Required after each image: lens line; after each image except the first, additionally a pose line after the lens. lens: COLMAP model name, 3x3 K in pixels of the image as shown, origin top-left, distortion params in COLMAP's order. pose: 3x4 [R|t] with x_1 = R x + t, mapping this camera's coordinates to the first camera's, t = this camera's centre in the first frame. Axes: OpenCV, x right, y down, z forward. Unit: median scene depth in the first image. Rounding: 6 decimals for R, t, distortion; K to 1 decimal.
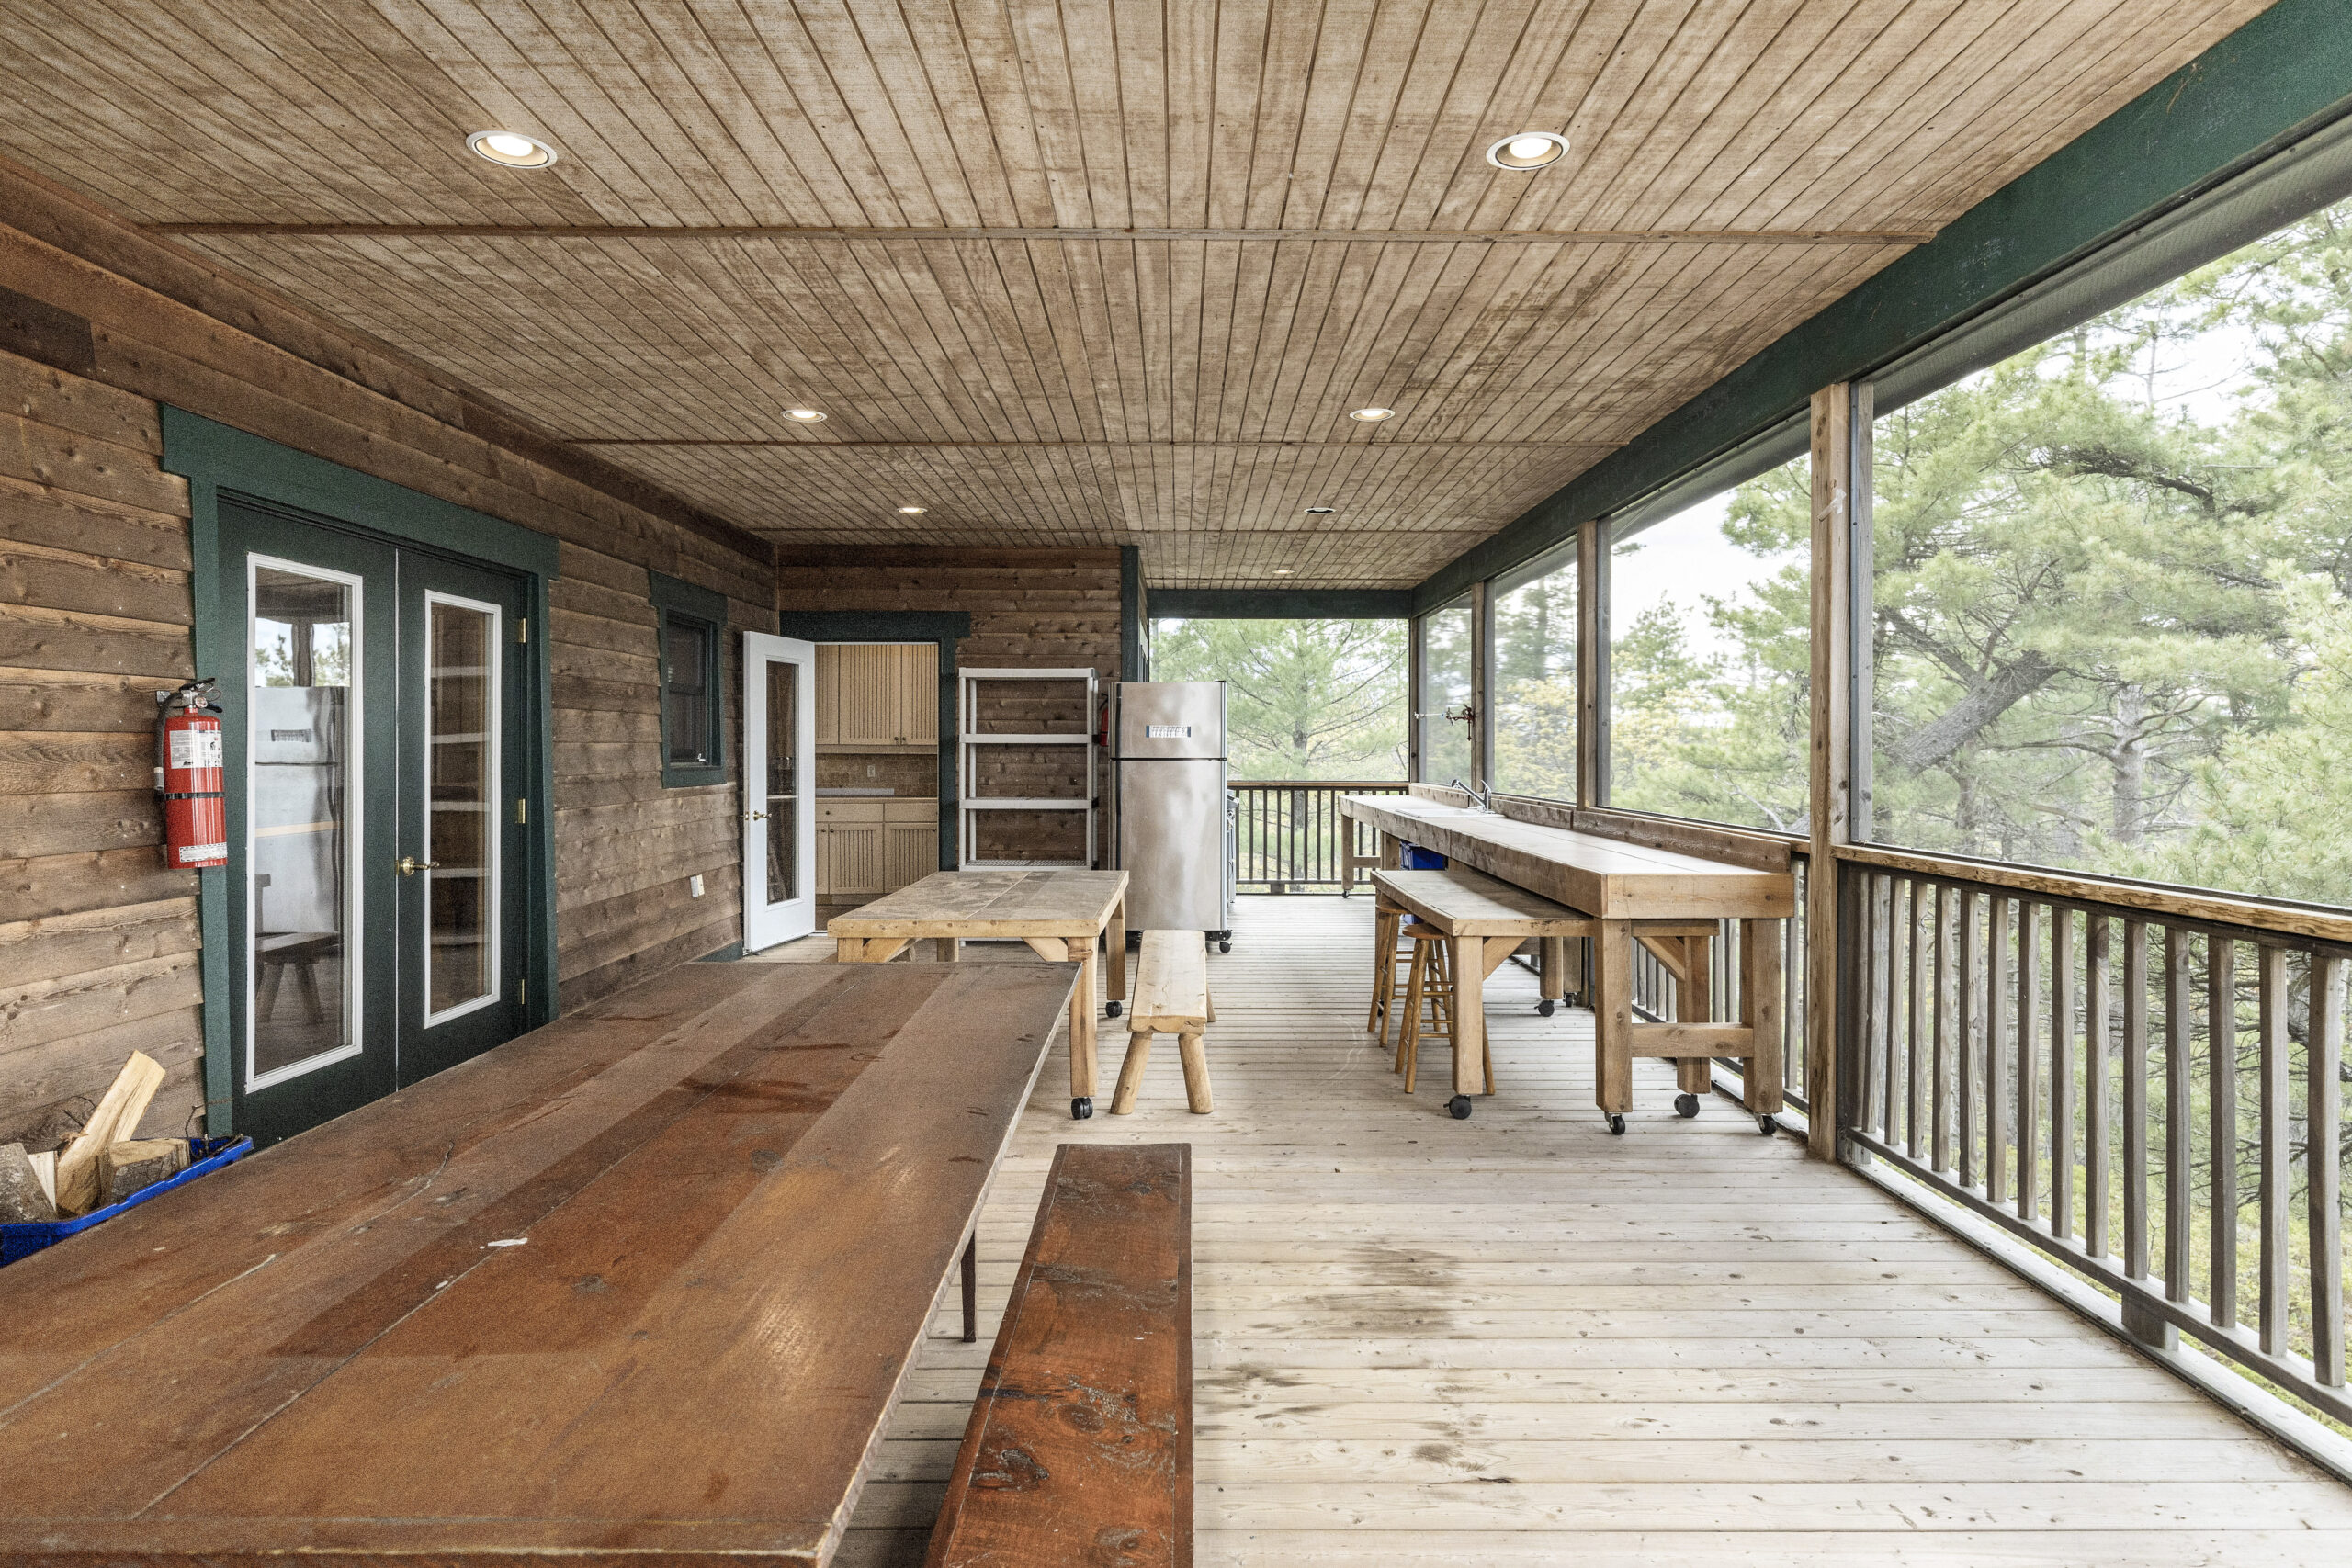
lens RADIAL K [[1345.2, 0, 1183.6], [0, 1345.2, 758.6], [0, 0, 1]] dist [0.006312, -0.001010]
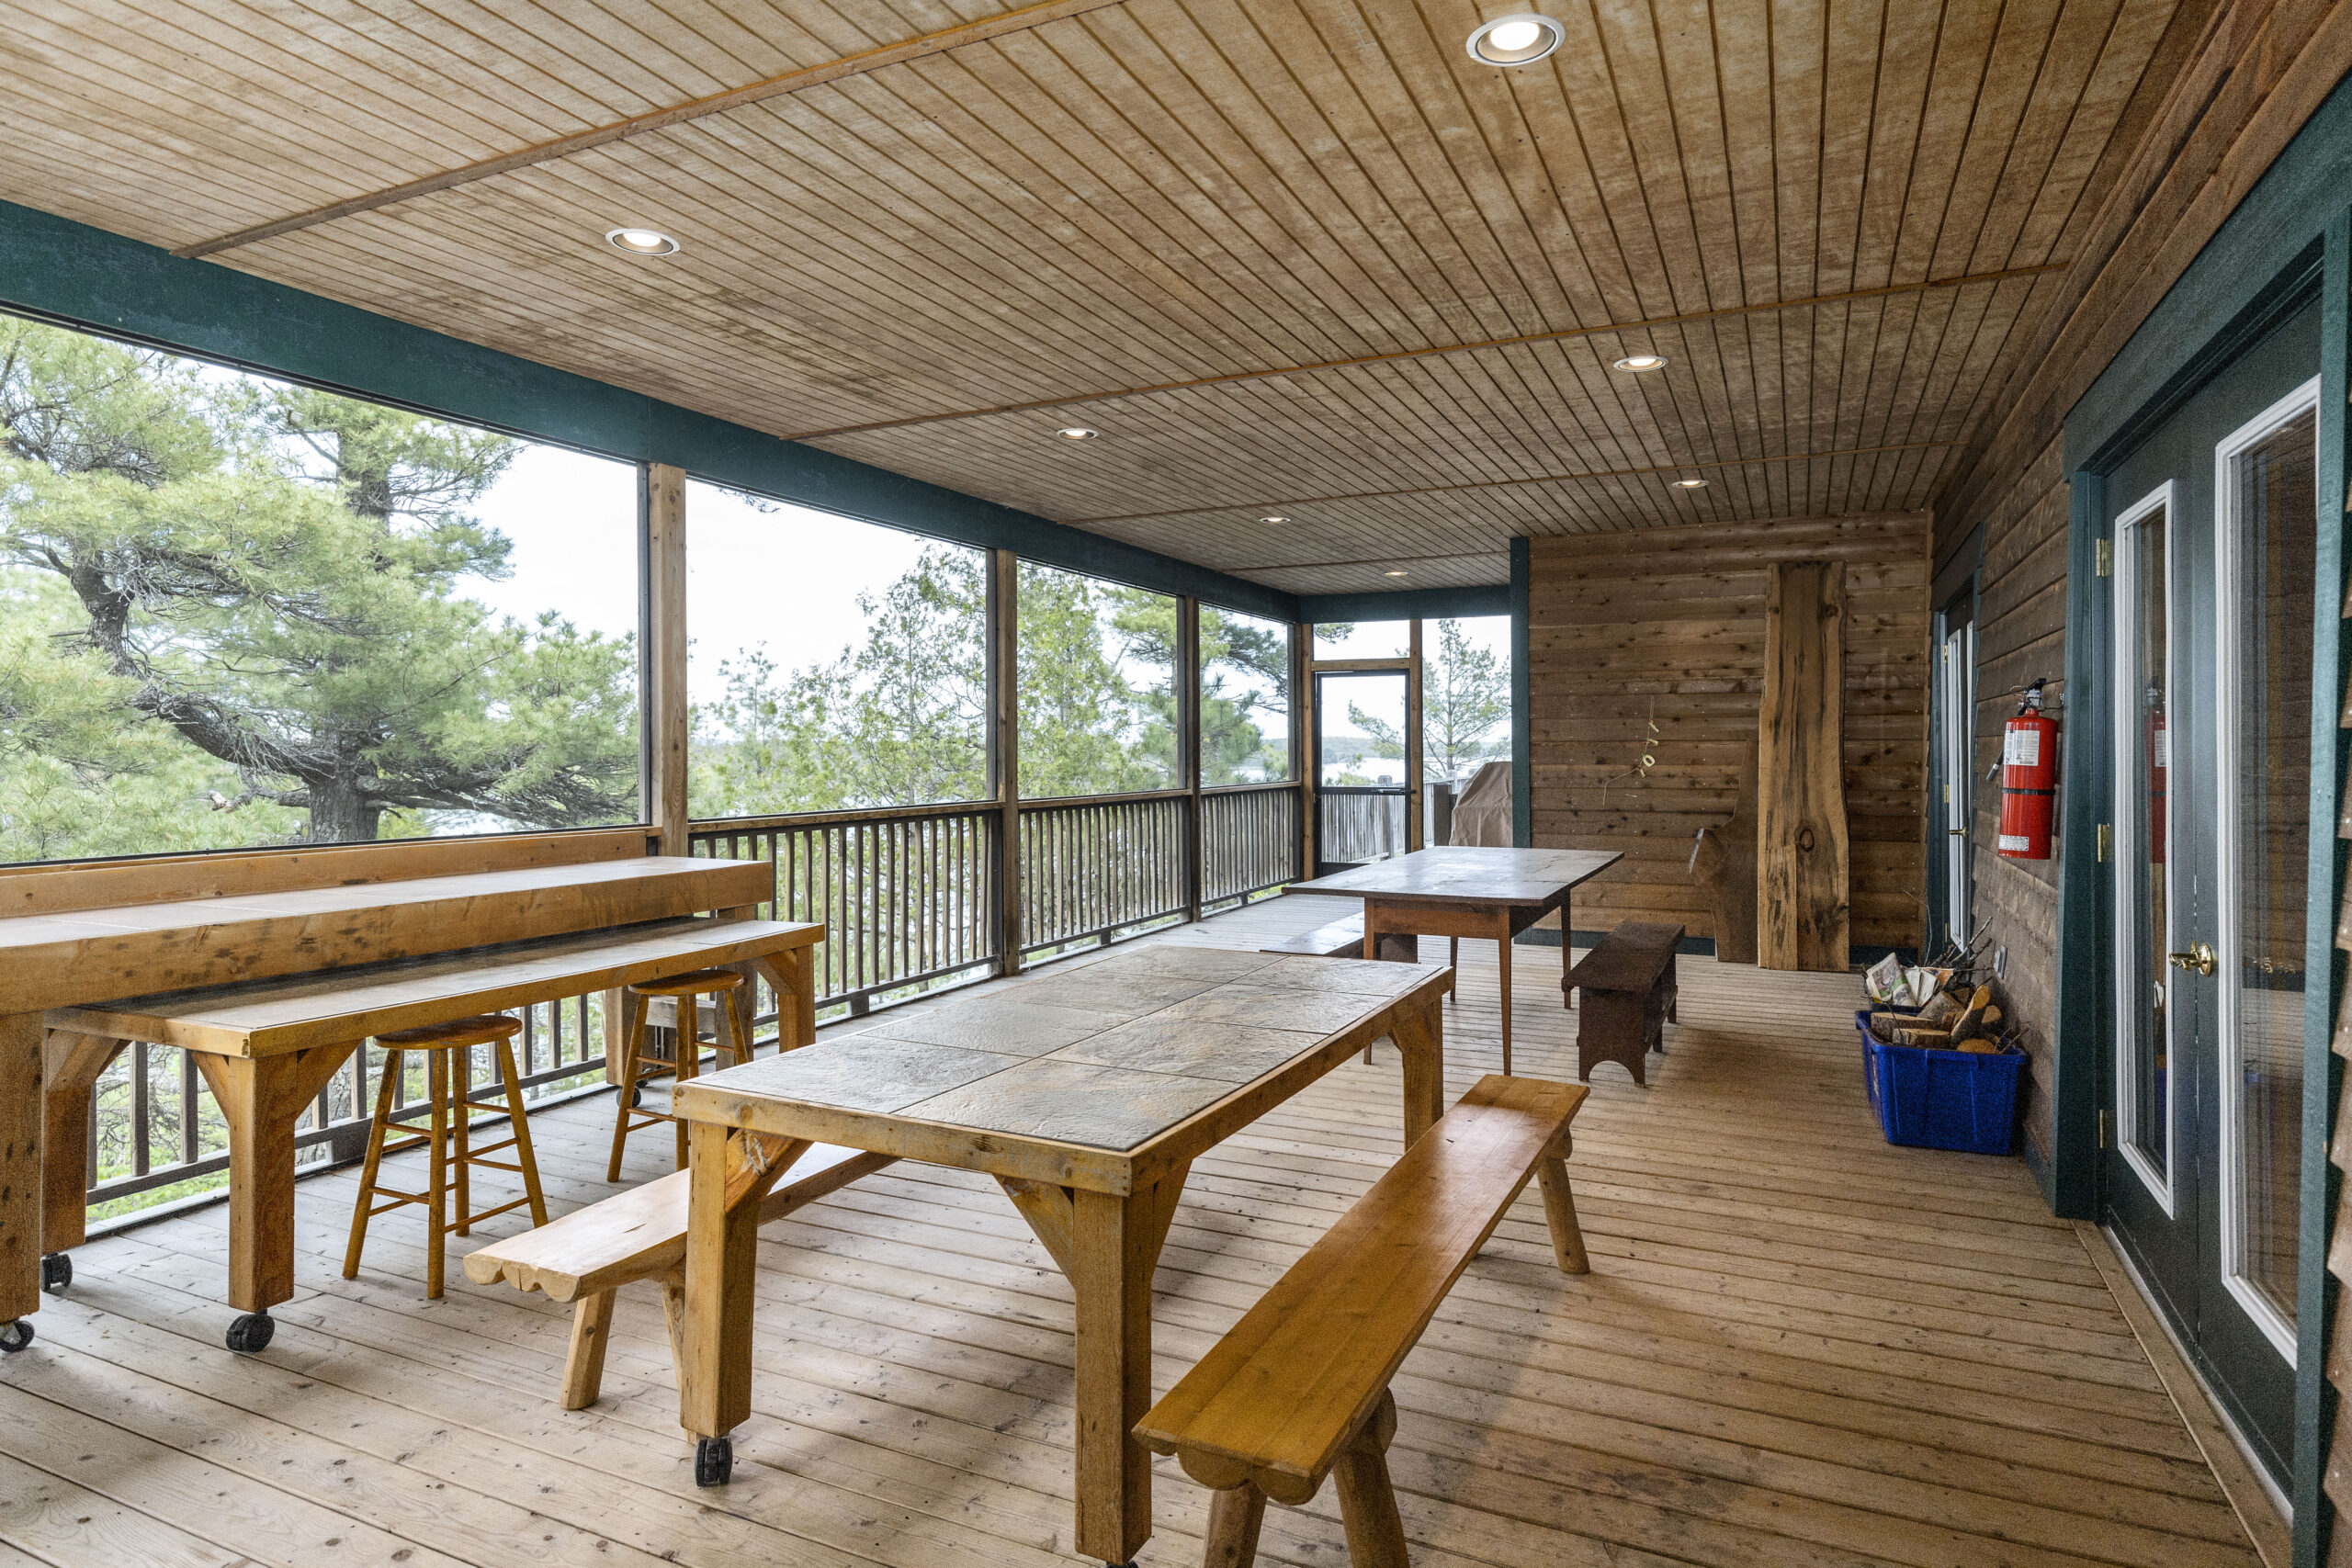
lens RADIAL K [[1345.2, 0, 1171.2], [0, 1345.2, 771.2], [0, 0, 1]] dist [0.006312, -0.001010]
pose [[-0.905074, -0.006039, 0.425211, -0.487228], [0.004984, 0.999680, 0.024807, -0.014639], [-0.425225, 0.024571, -0.904754, 1.928943]]
